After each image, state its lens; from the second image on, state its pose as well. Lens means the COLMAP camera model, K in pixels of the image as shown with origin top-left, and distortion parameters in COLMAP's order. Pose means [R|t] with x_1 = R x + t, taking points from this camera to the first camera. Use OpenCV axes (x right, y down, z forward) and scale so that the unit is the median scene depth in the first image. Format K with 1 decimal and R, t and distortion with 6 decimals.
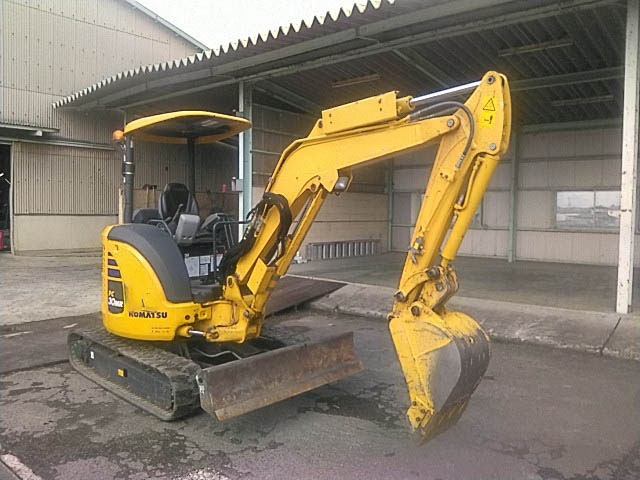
lens RADIAL K [[533.8, 0, 297.6], [0, 533.8, 231.7], [0, 0, 1]] dist [-0.013627, -0.054856]
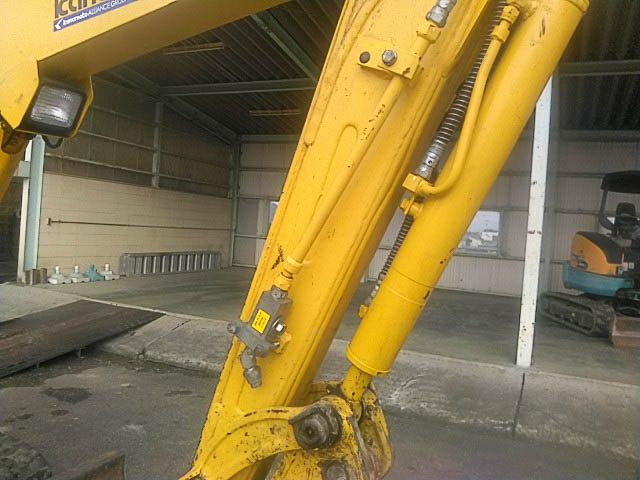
lens RADIAL K [[525.7, 0, 306.2], [0, 525.7, 226.3], [0, 0, 1]] dist [0.006078, -0.072309]
pose [[0.953635, 0.055445, 0.295813, 0.069812], [-0.047219, 0.998275, -0.034887, -0.005565], [-0.297237, 0.019302, 0.954609, 0.315203]]
